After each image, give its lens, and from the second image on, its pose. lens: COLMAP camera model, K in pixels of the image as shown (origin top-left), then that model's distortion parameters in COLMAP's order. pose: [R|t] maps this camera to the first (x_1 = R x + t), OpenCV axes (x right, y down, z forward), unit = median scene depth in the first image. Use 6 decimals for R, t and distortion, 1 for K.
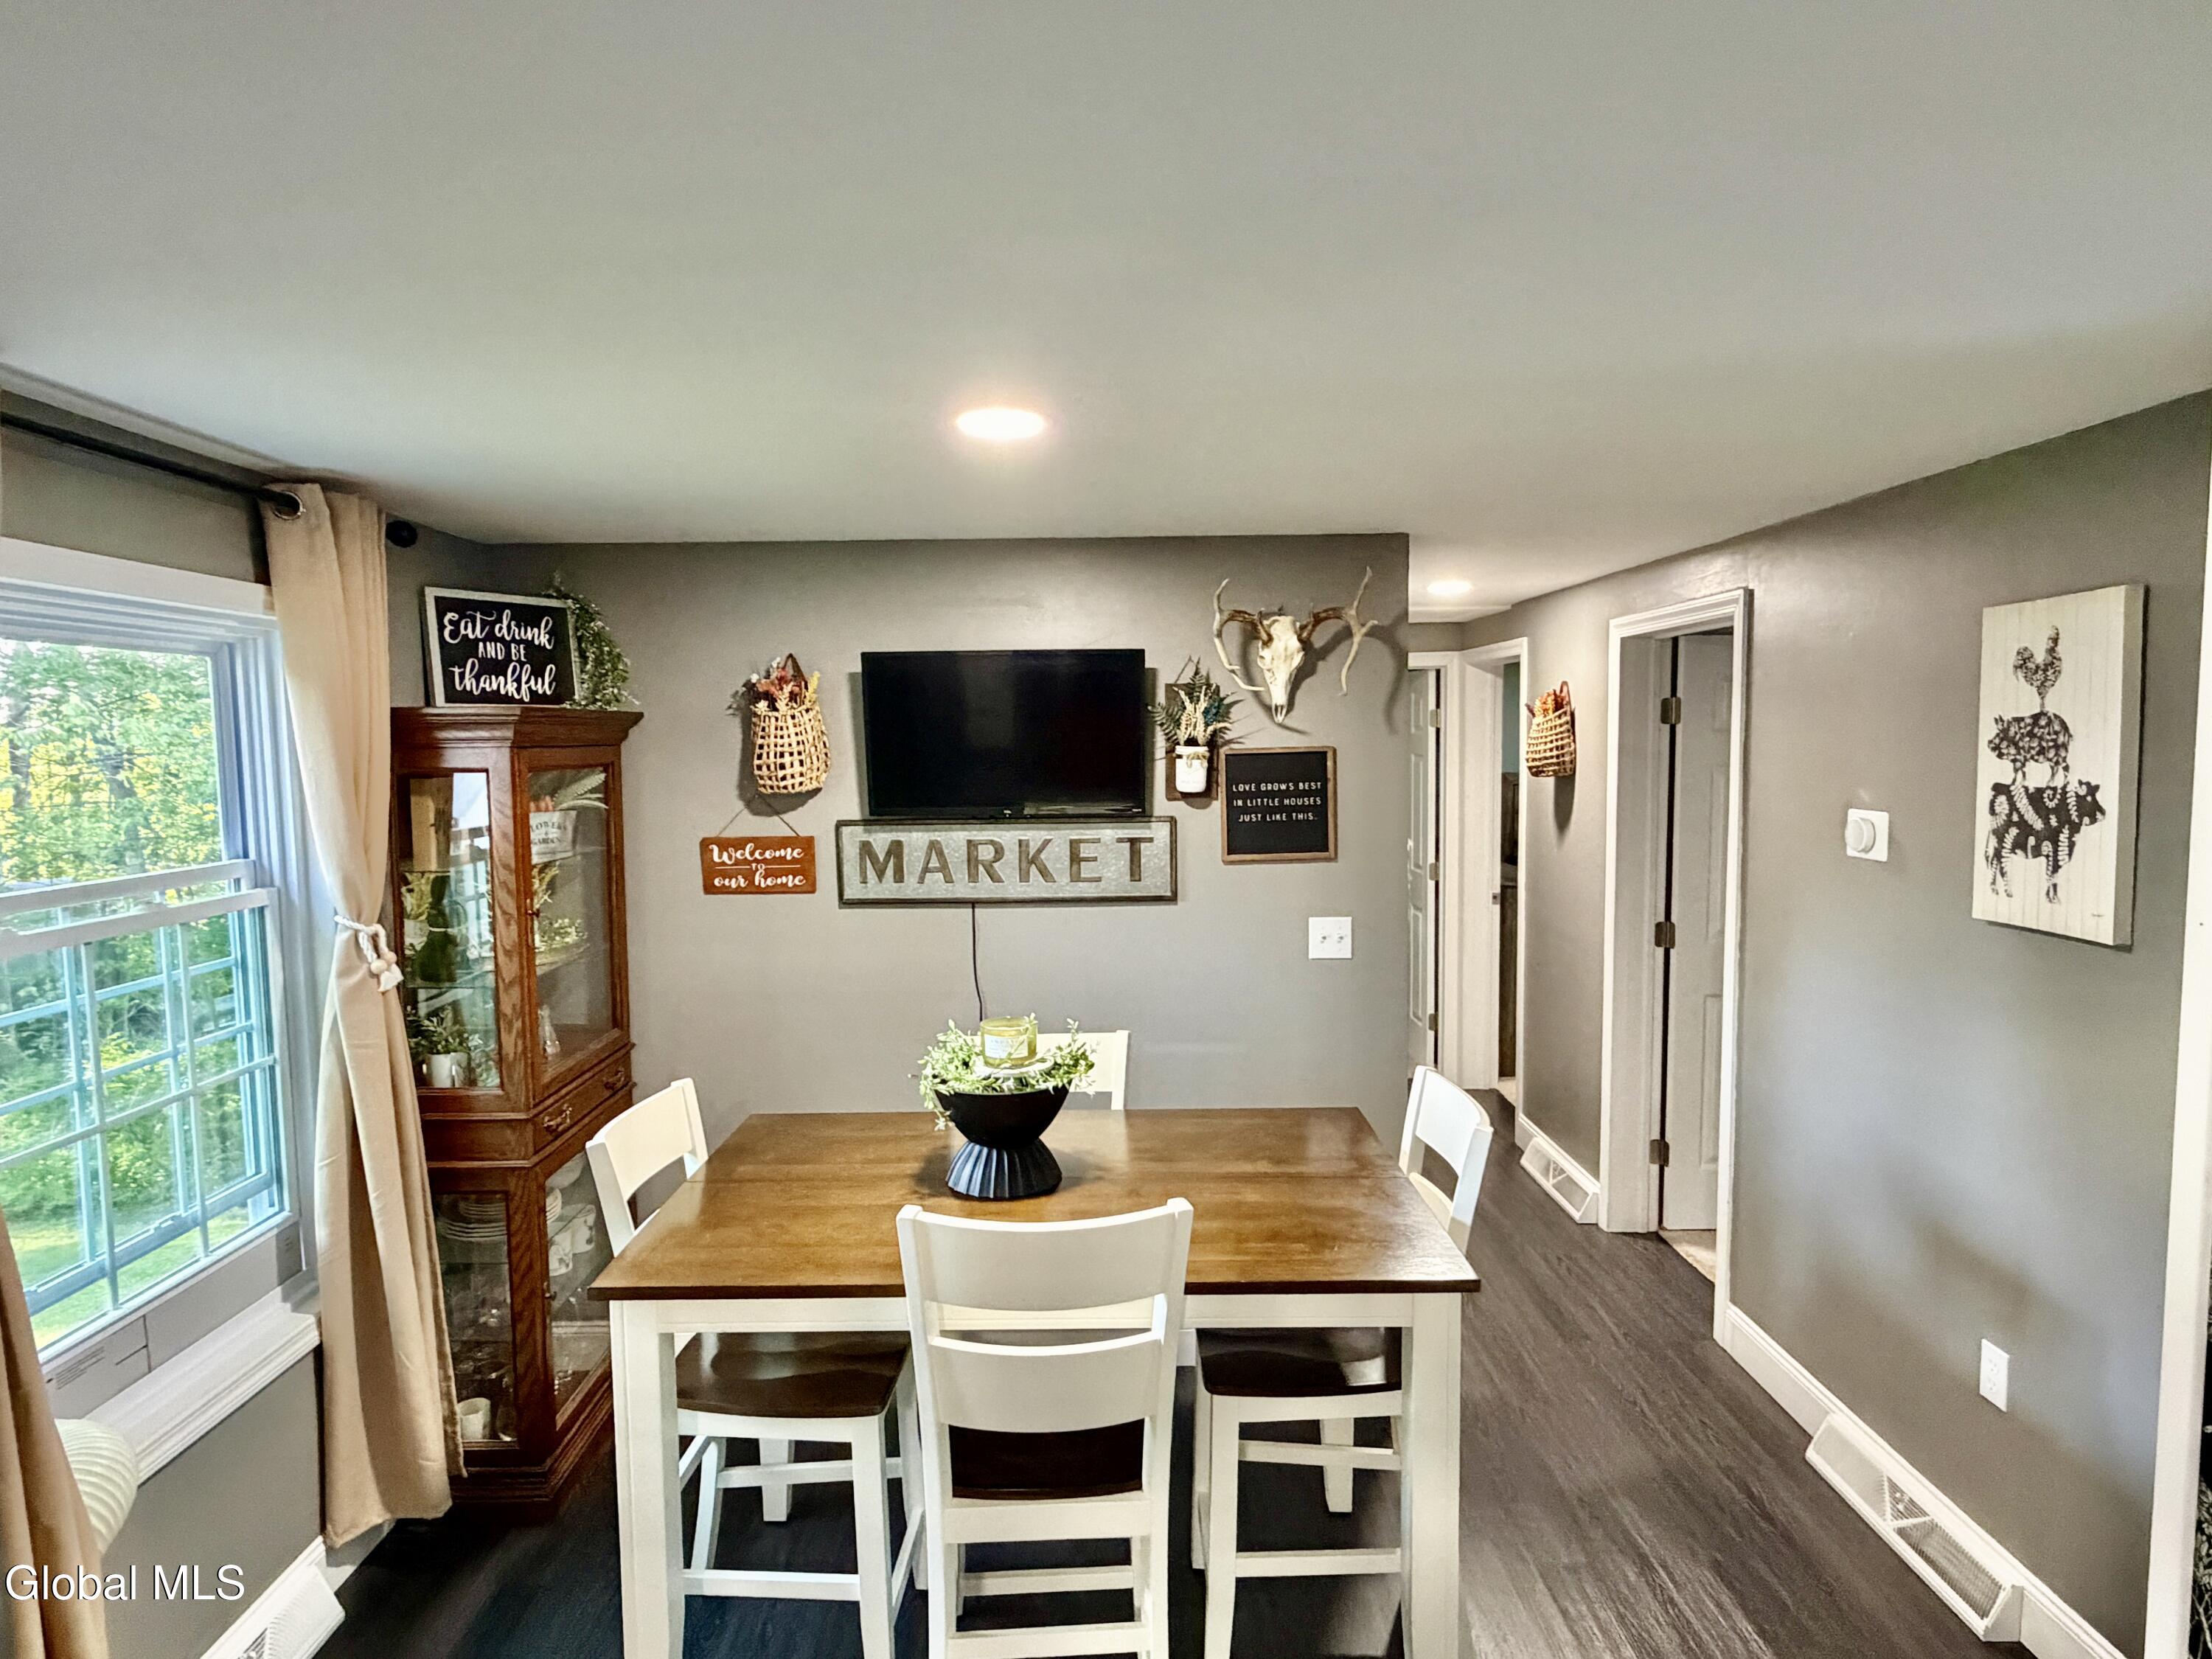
lens RADIAL K [[1255.4, 0, 1095.4], [0, 1255.4, 829.3], [0, 0, 1]] dist [0.000879, 0.000154]
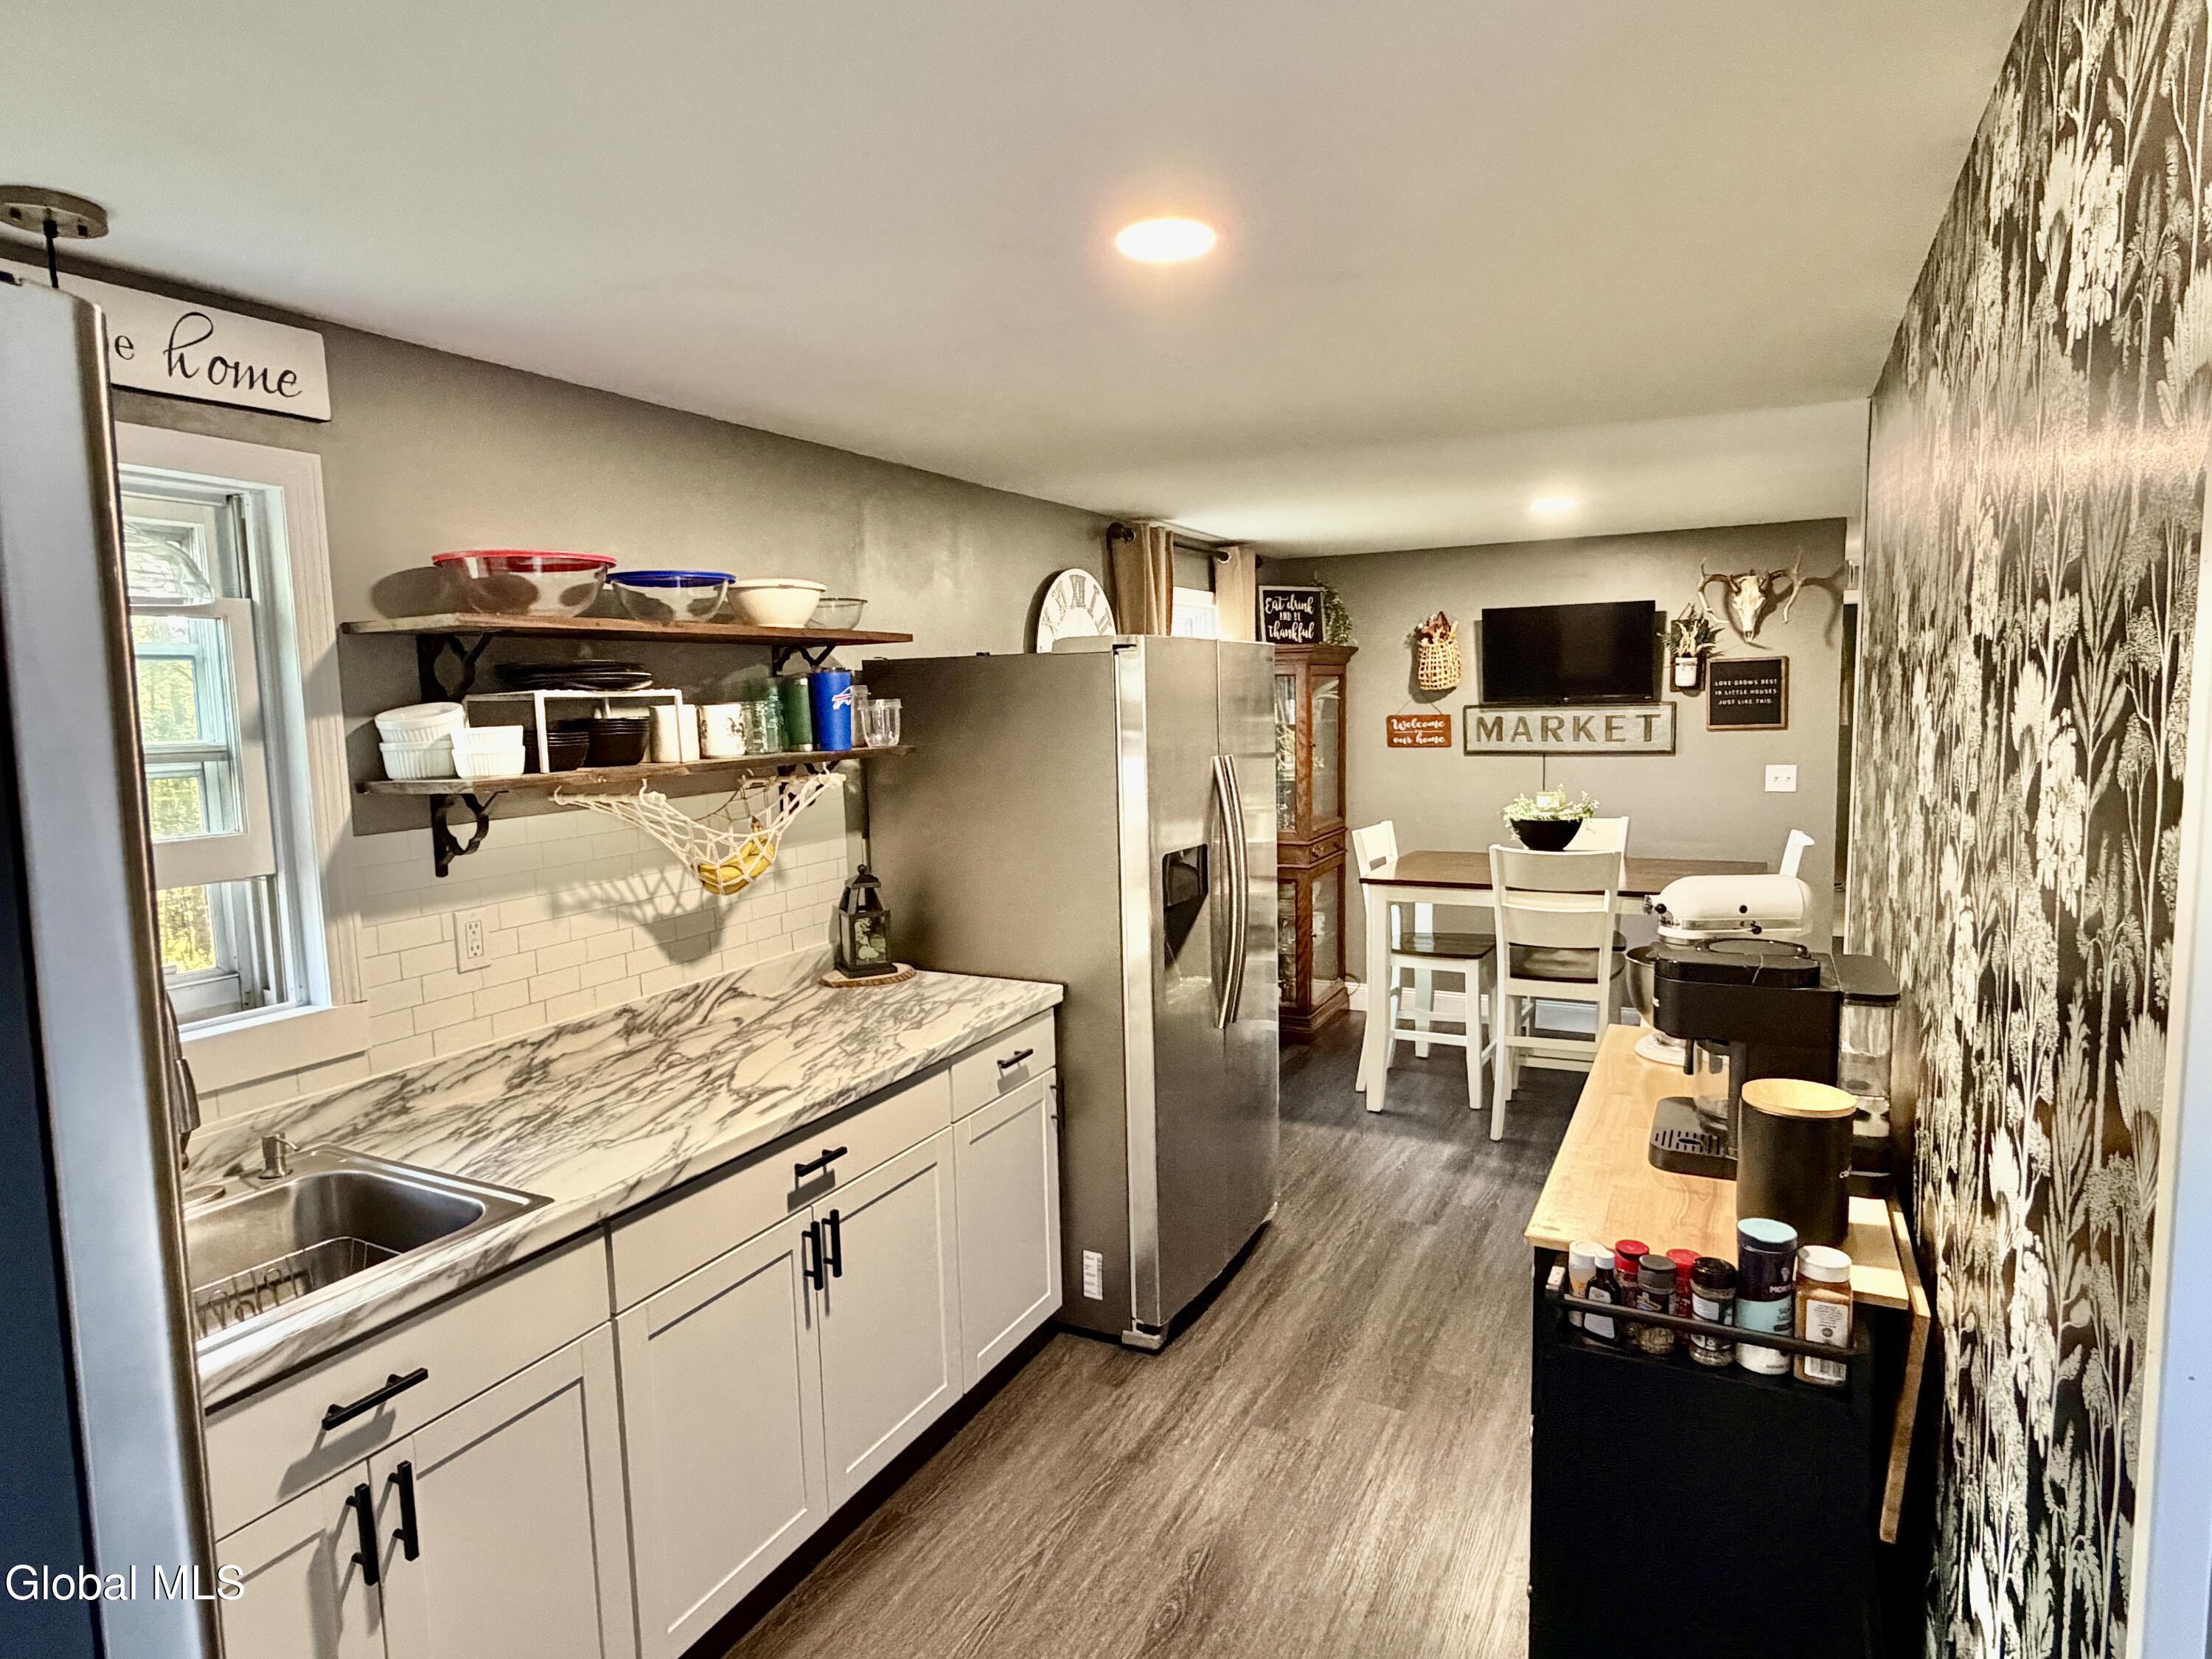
lens RADIAL K [[1255.4, 0, 1095.4], [0, 1255.4, 829.3], [0, 0, 1]] dist [0.000879, 0.000154]
pose [[0.888257, 0.039107, -0.457680, 0.150788], [-0.020369, 0.998743, 0.045808, 0.098768], [0.458896, -0.031367, 0.887936, -0.826750]]
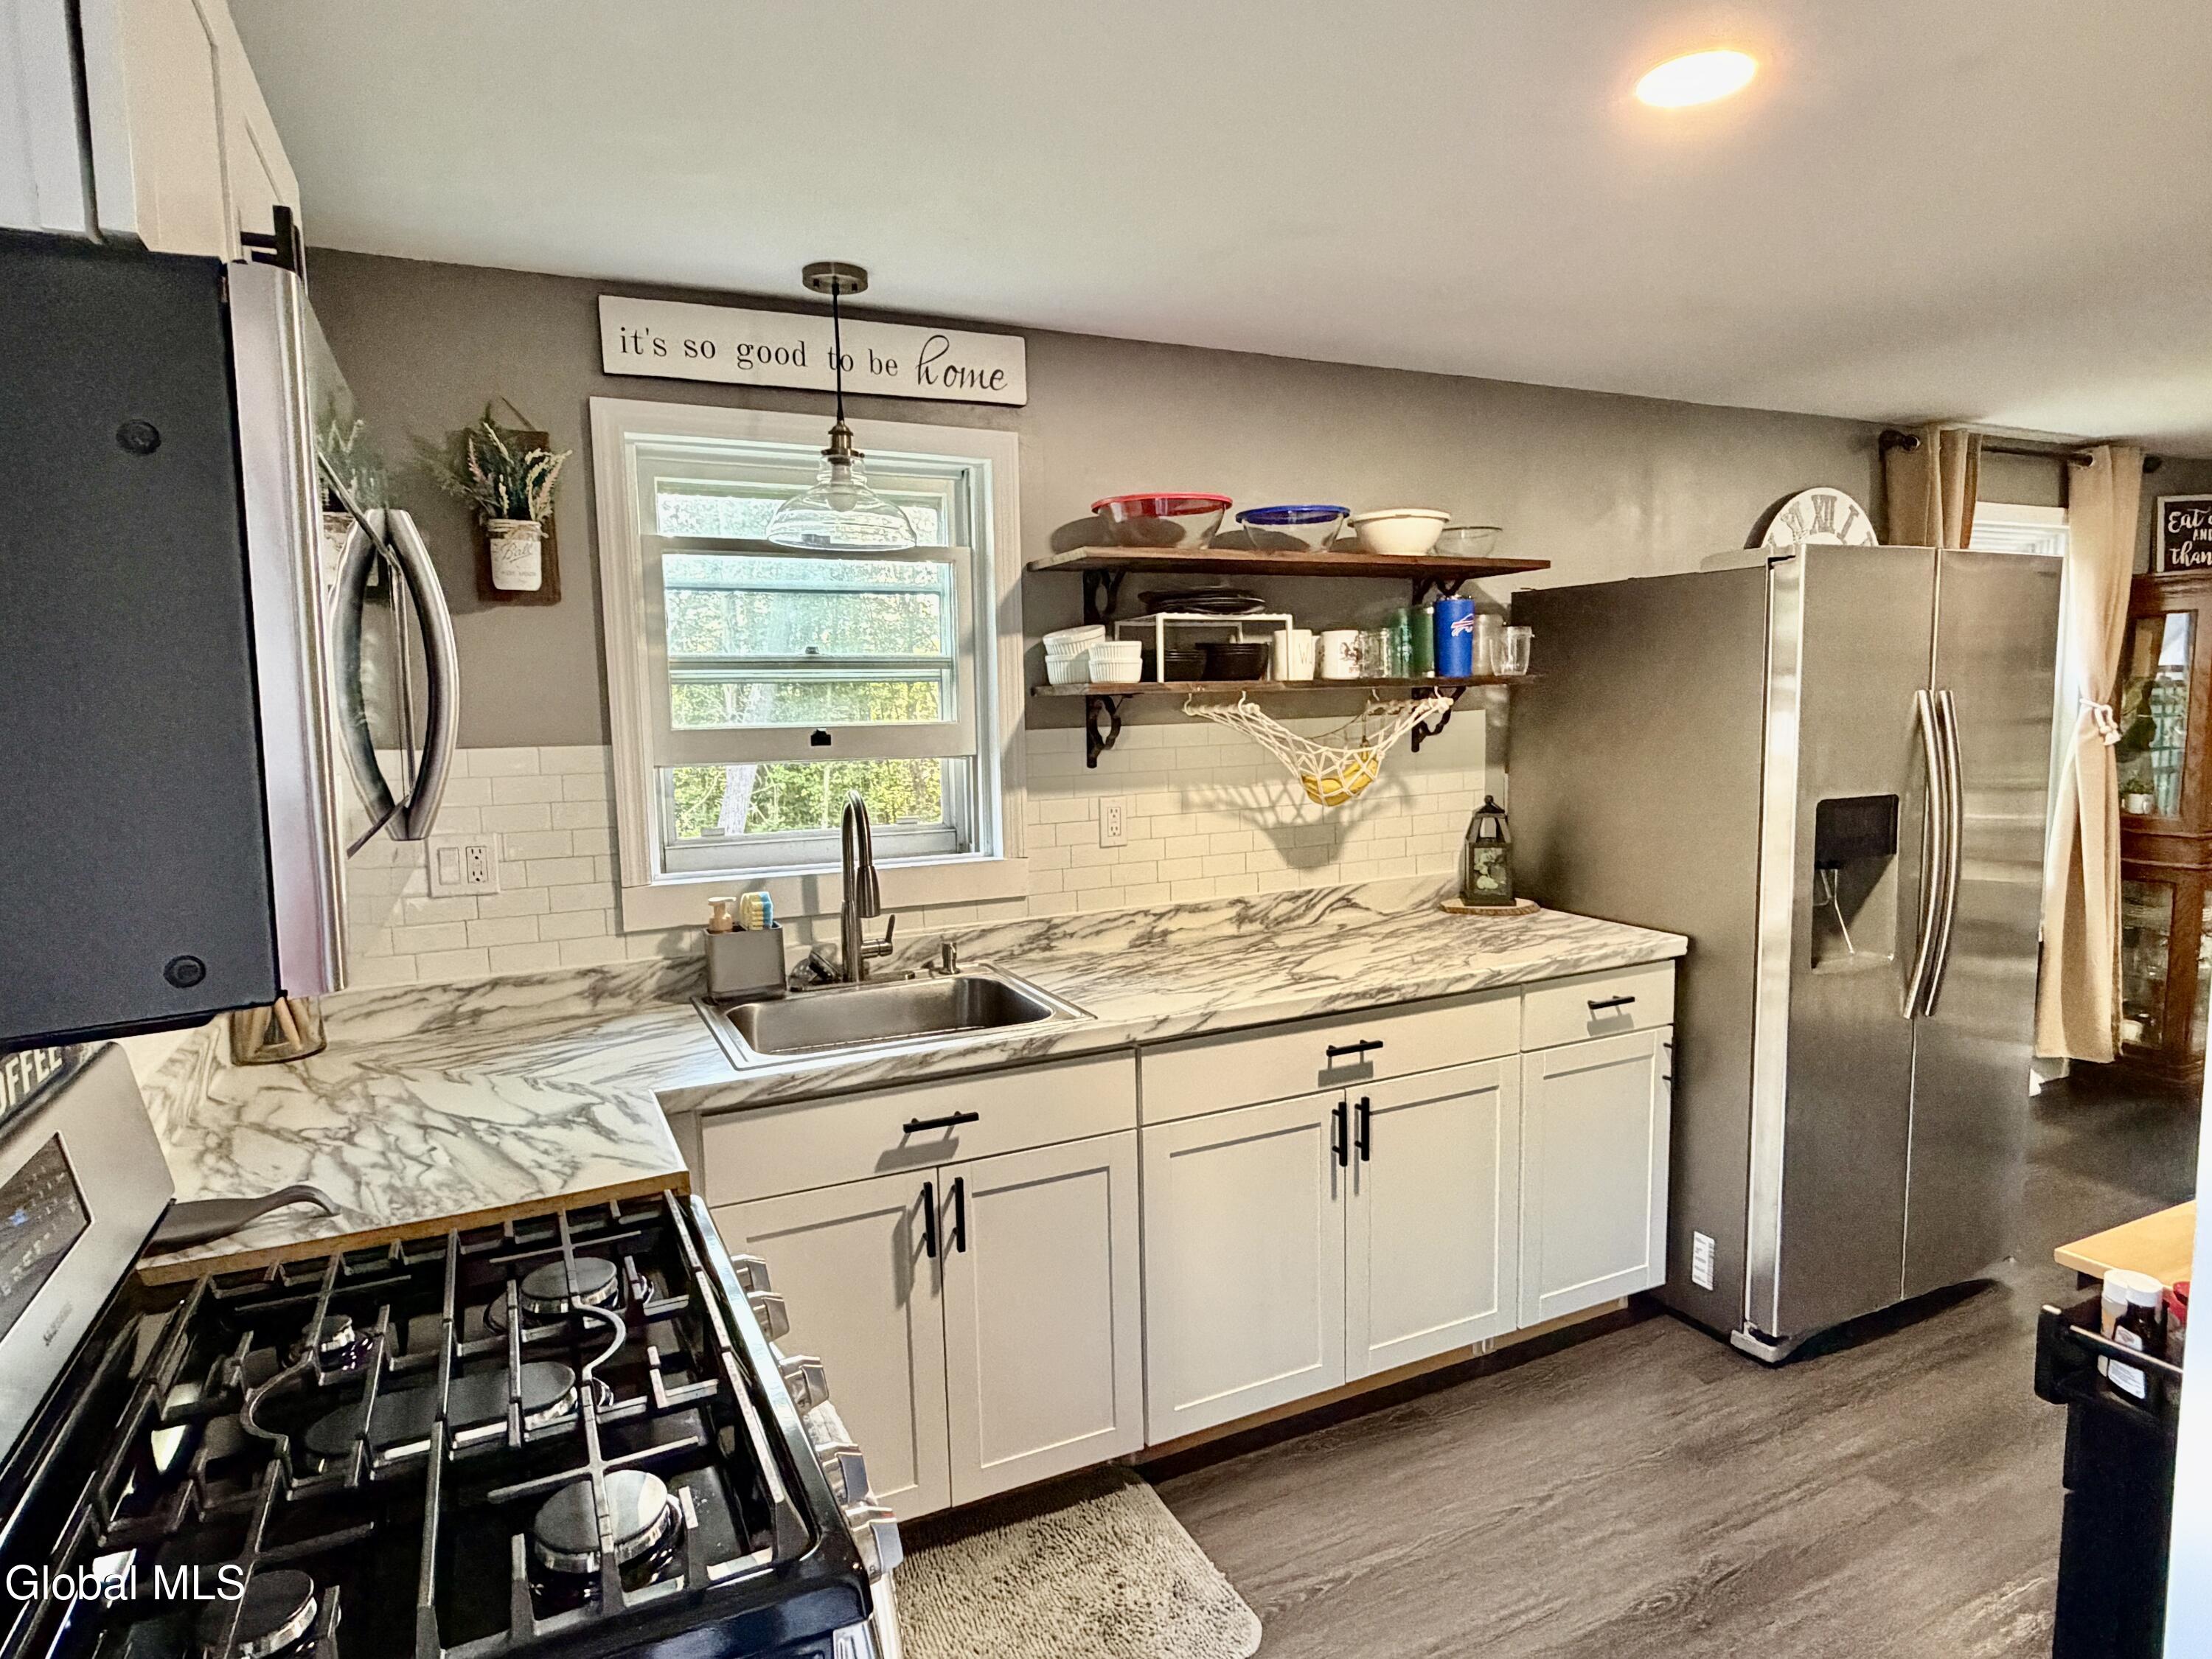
lens RADIAL K [[1263.5, 0, 1106.0], [0, 1263.5, 829.5], [0, 0, 1]] dist [0.002651, -0.000305]
pose [[0.433969, 0.099045, -0.895467, 0.299239], [-0.052263, 0.995032, 0.084729, 0.132998], [0.899410, 0.010030, 0.436990, -0.744463]]
